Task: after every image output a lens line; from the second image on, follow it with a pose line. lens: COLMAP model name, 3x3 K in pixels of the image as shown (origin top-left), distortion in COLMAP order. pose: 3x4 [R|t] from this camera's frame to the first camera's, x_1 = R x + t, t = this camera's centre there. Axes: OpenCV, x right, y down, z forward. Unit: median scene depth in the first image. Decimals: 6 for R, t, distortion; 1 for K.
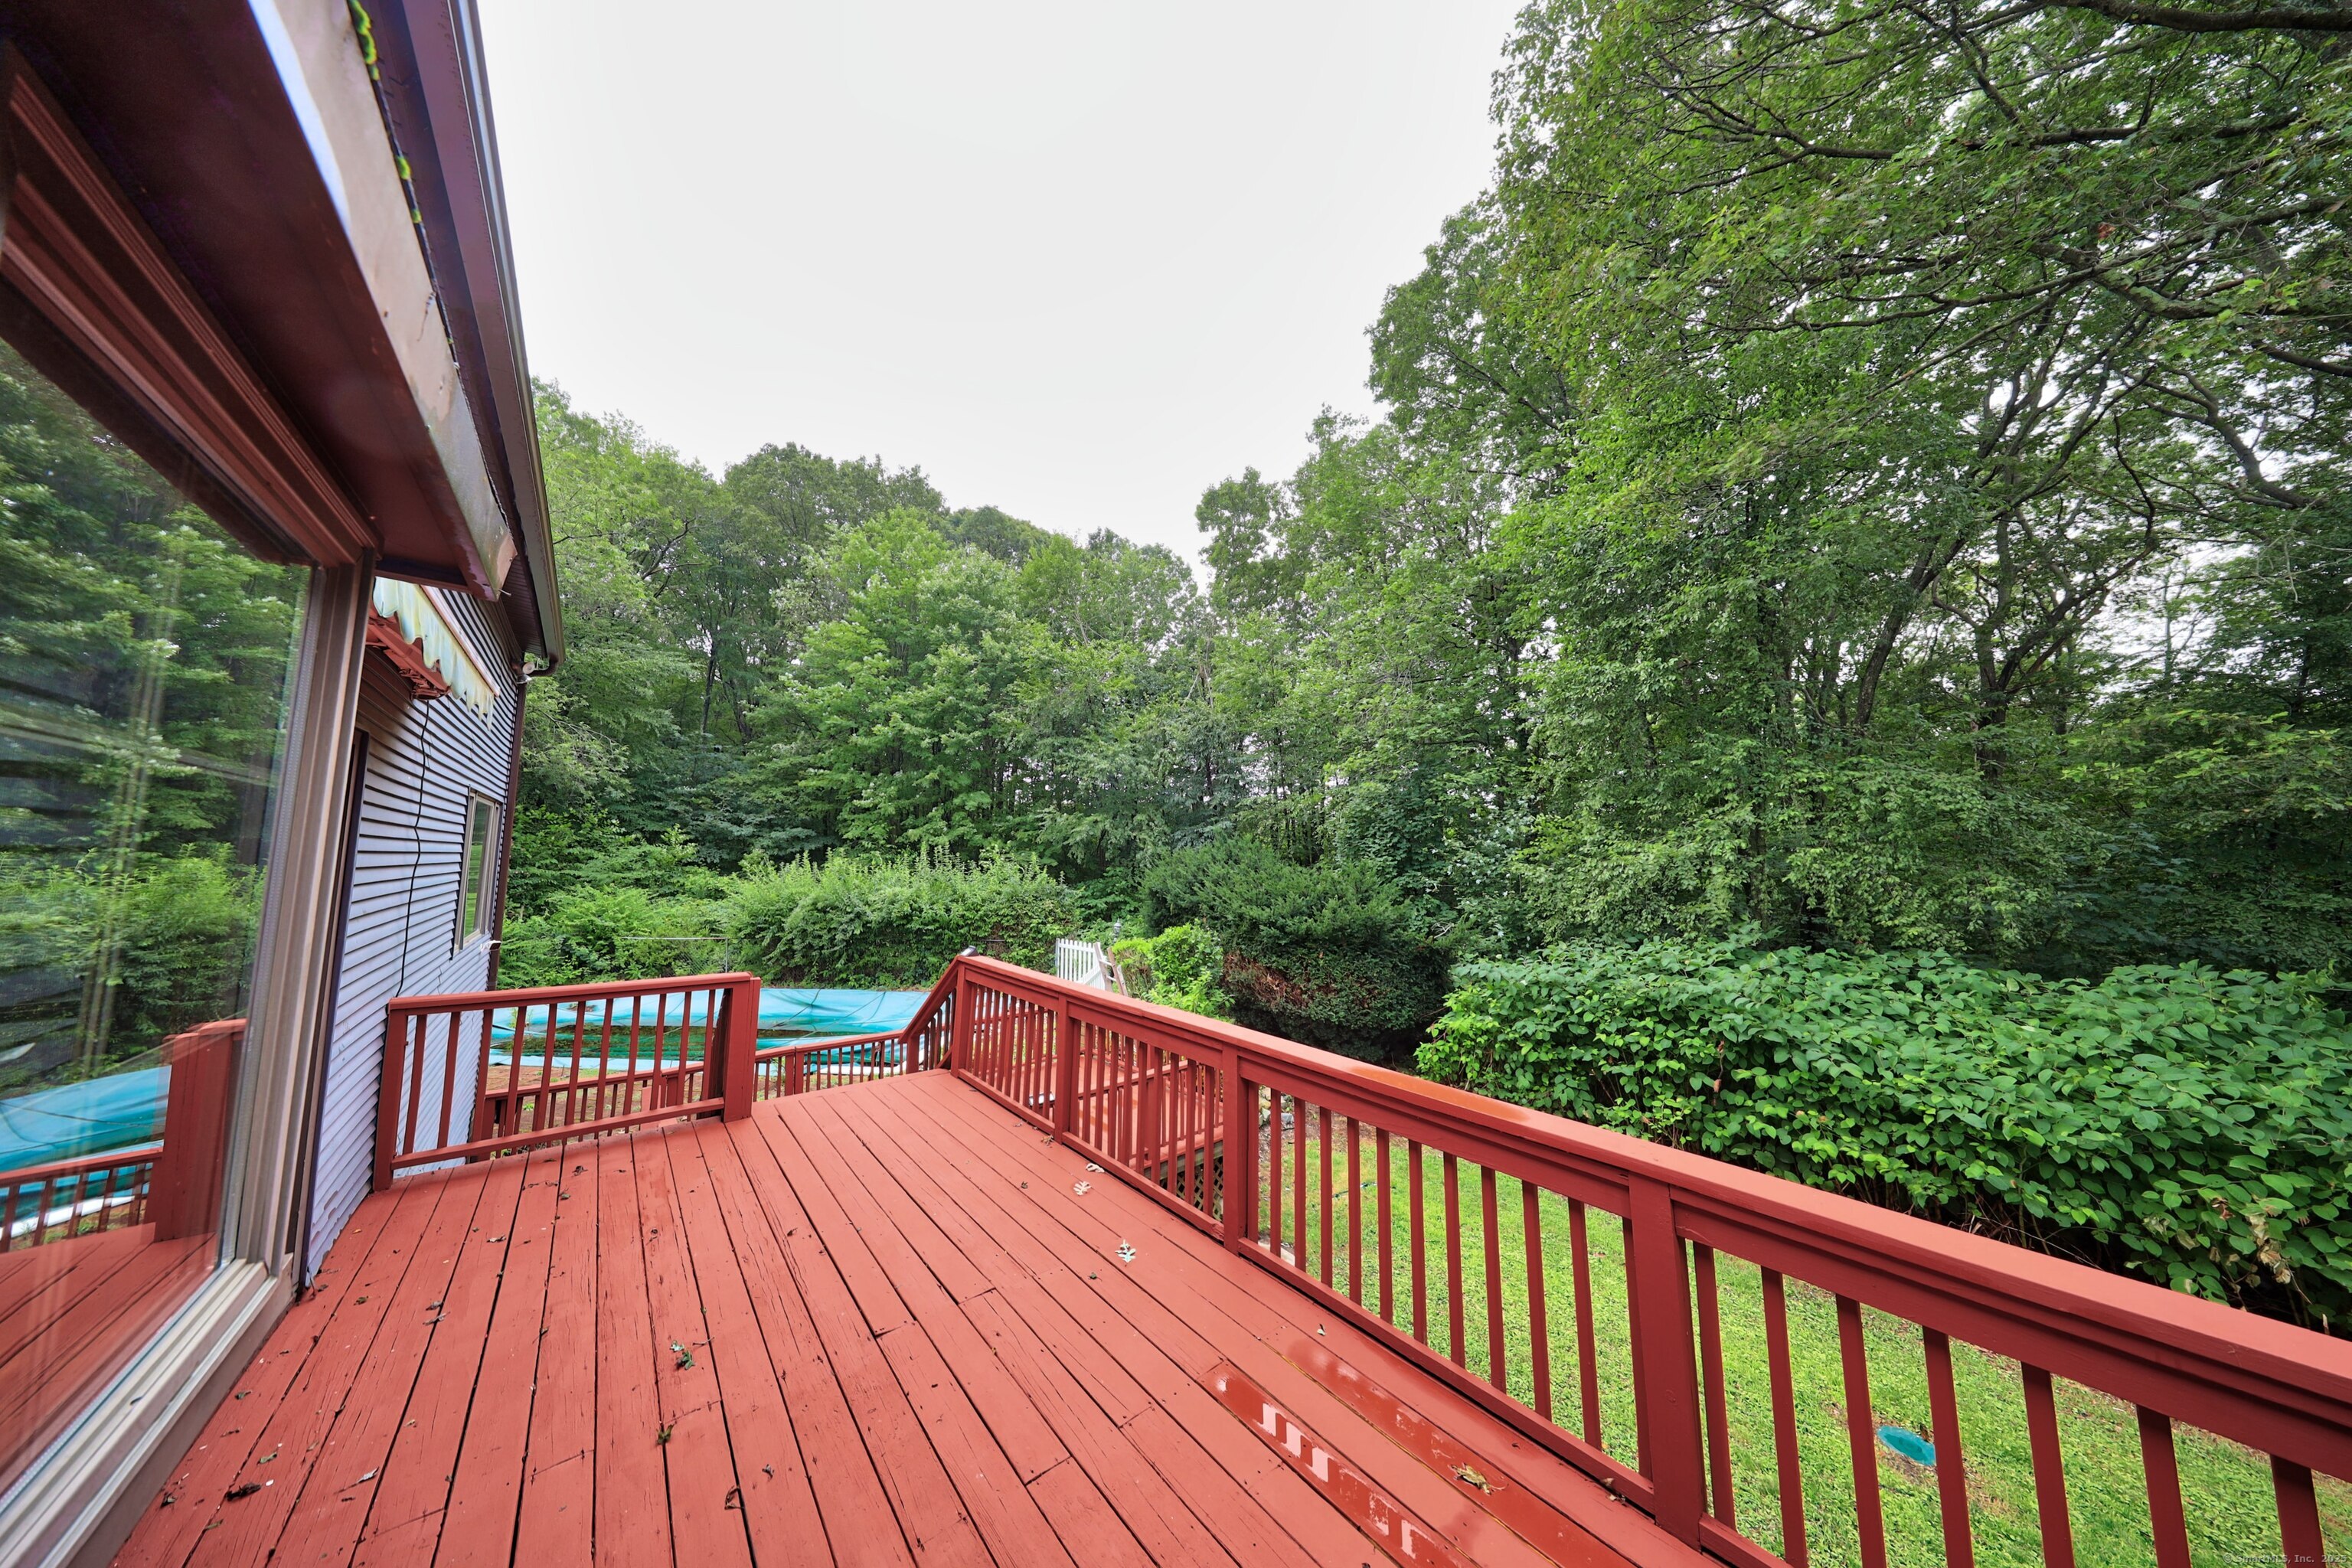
lens RADIAL K [[670.0, 0, 1167.7], [0, 670.0, 783.5], [0, 0, 1]] dist [0.001328, 0.000094]
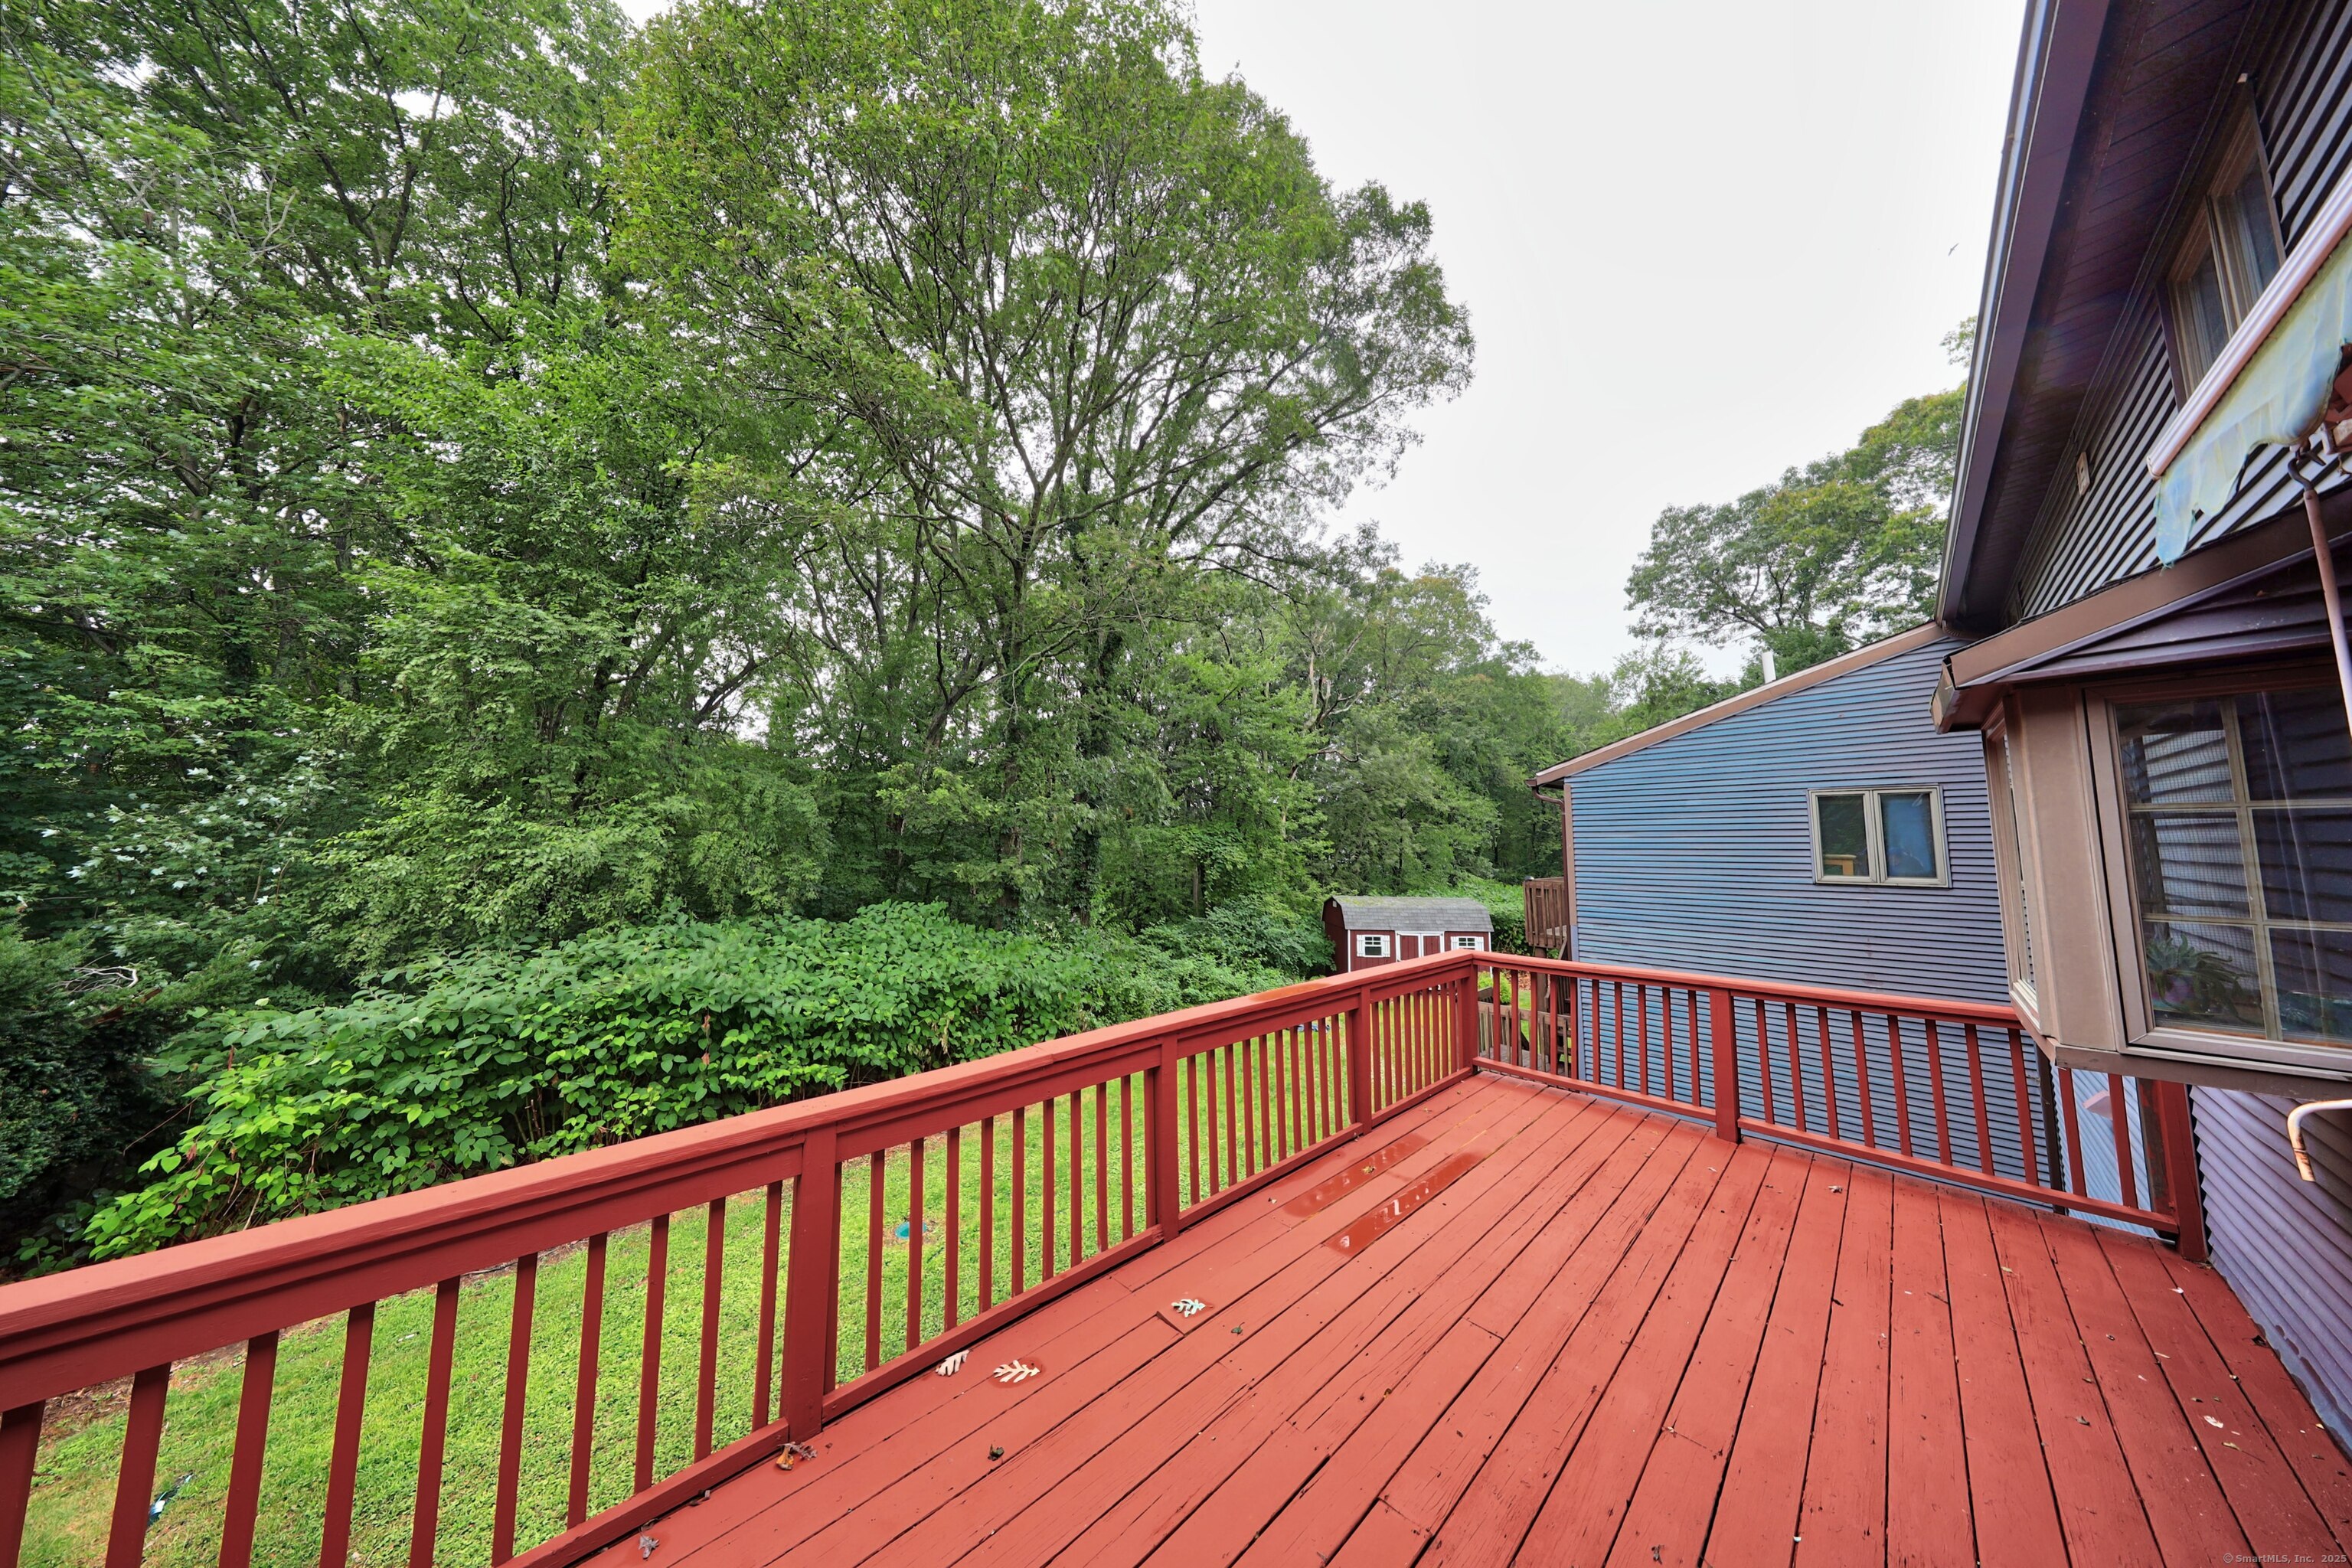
lens RADIAL K [[649.9, 0, 1176.0], [0, 649.9, 784.0], [0, 0, 1]] dist [-0.000942, -0.000079]
pose [[-0.041925, 0.084322, 0.995556, -0.246458], [-0.103723, 0.990681, -0.088277, 0.029645], [-0.993722, -0.106963, -0.032789, 0.291029]]
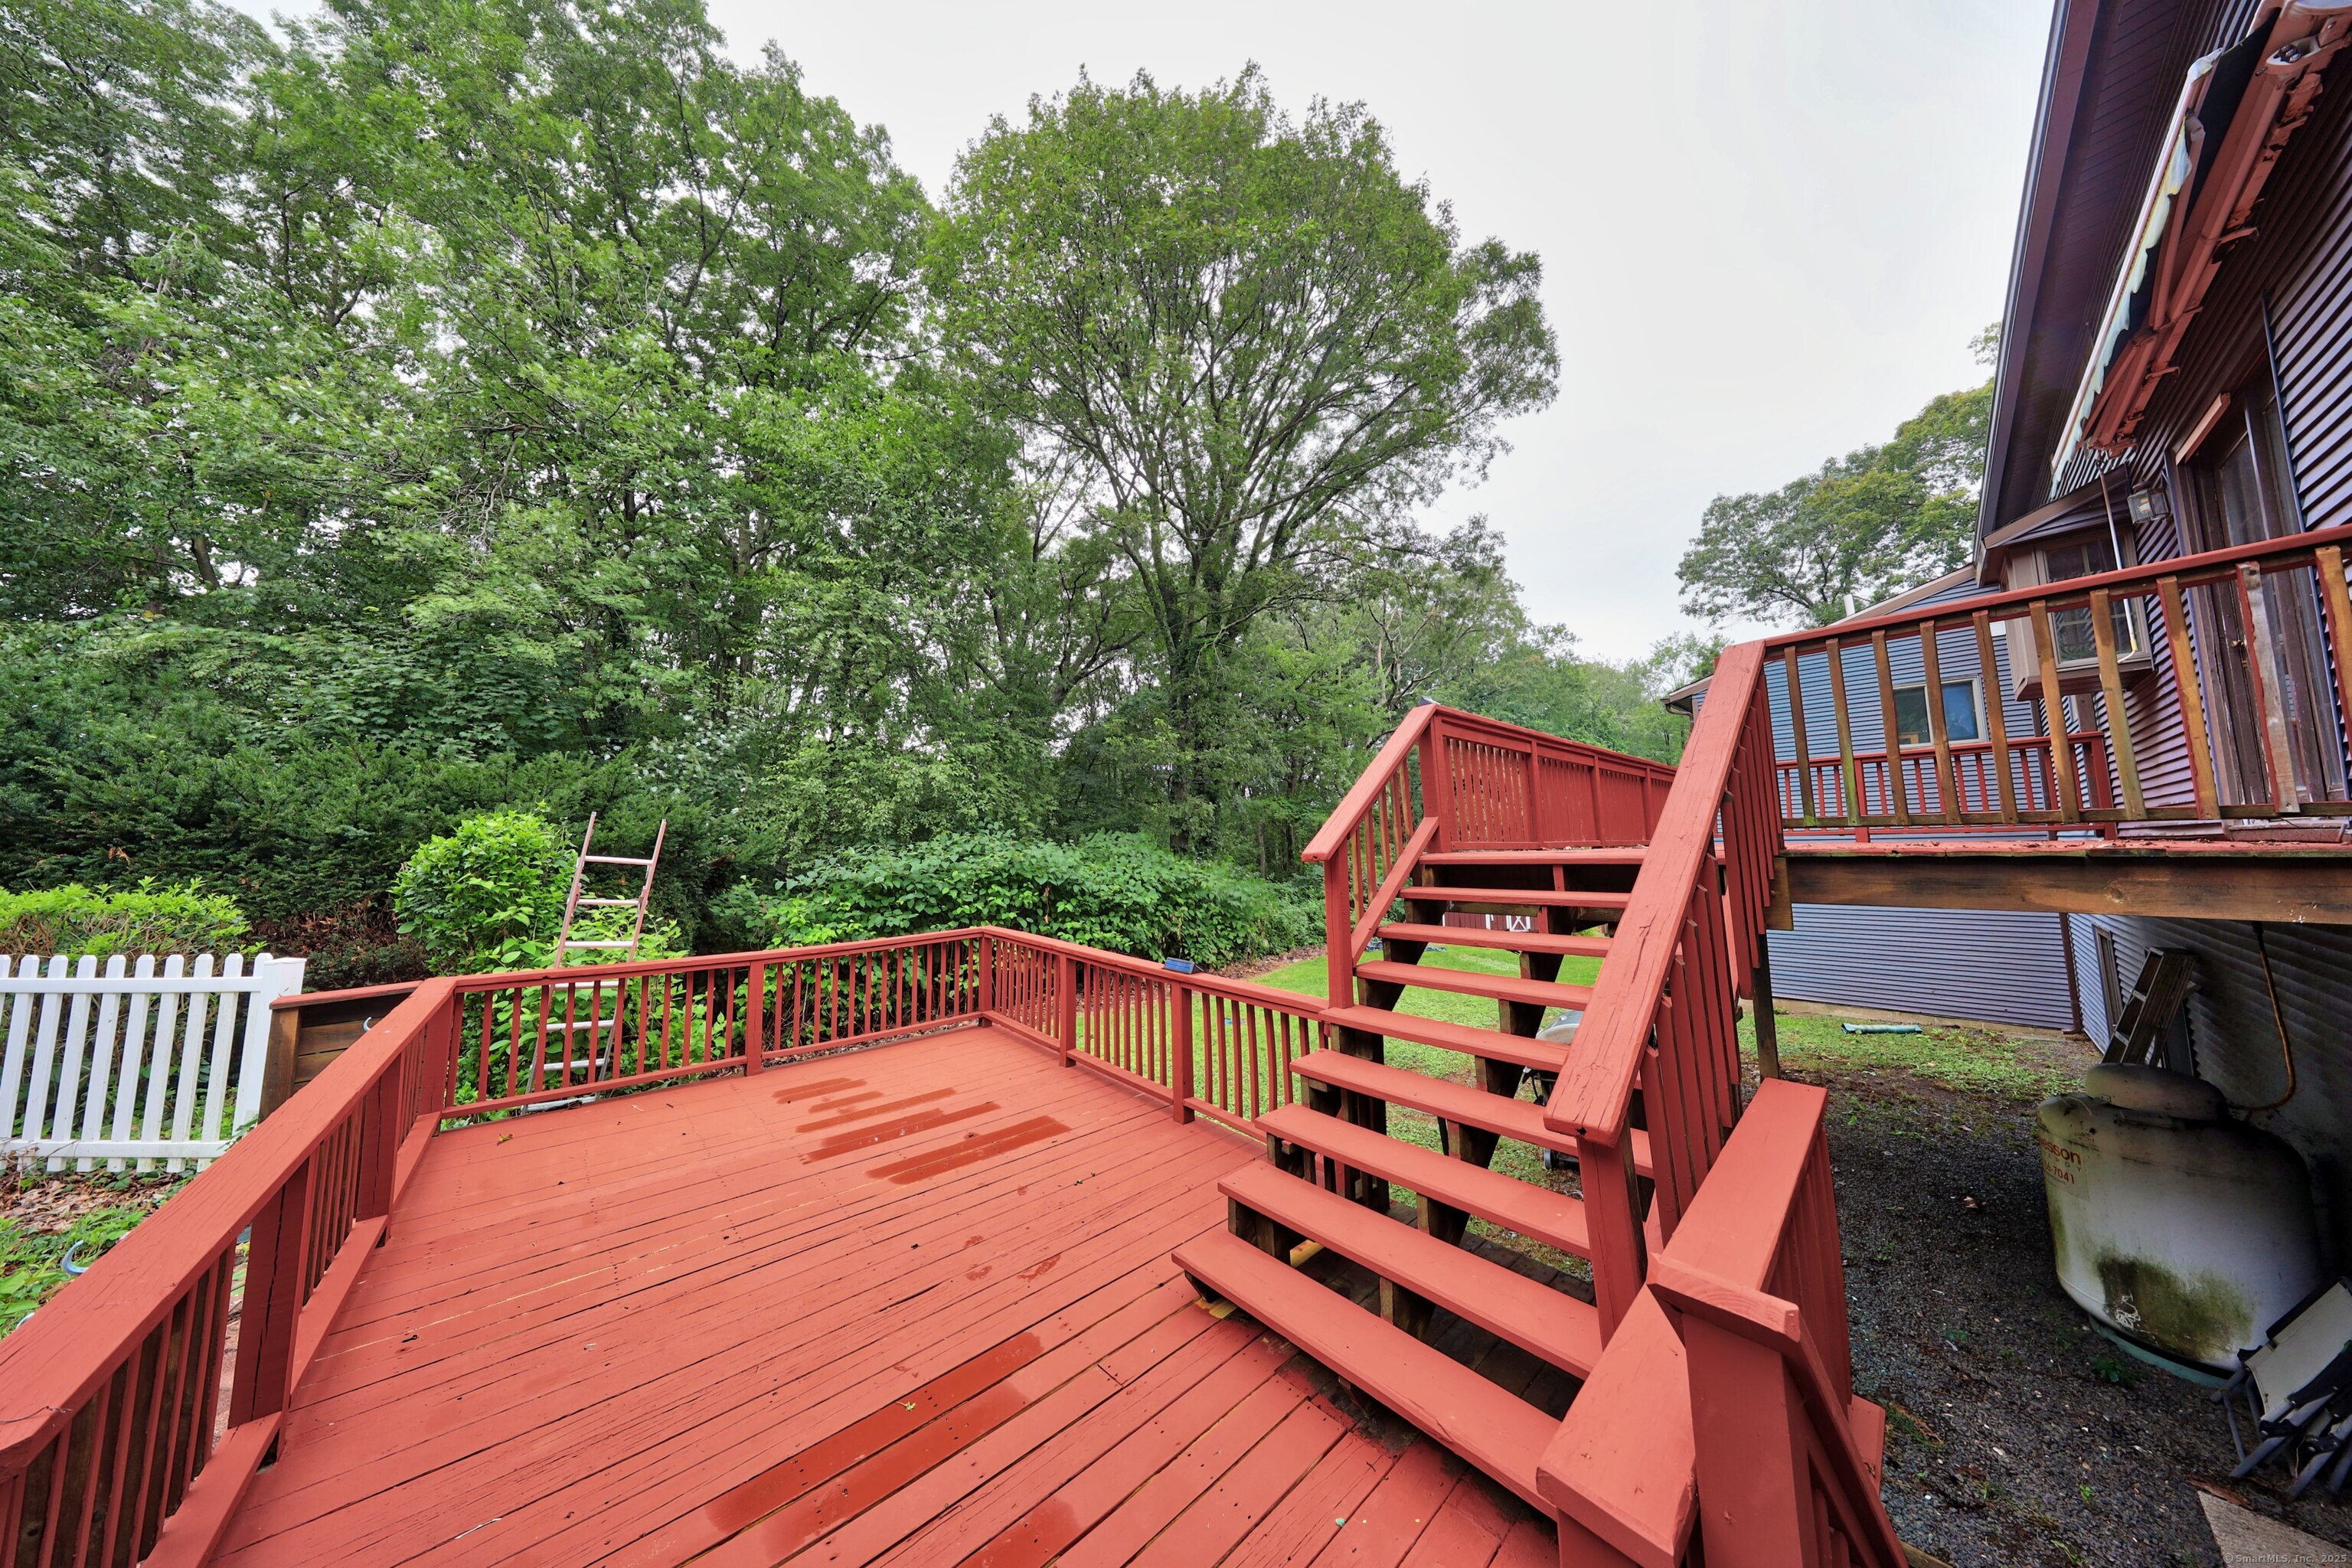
lens RADIAL K [[670.0, 0, 1167.7], [0, 670.0, 783.5], [0, 0, 1]] dist [0.001328, 0.000094]
pose [[-0.027583, 0.098600, 0.994745, -0.573116], [-0.089220, 0.990909, -0.100693, 0.257696], [-0.995630, -0.091529, -0.018536, 0.710129]]
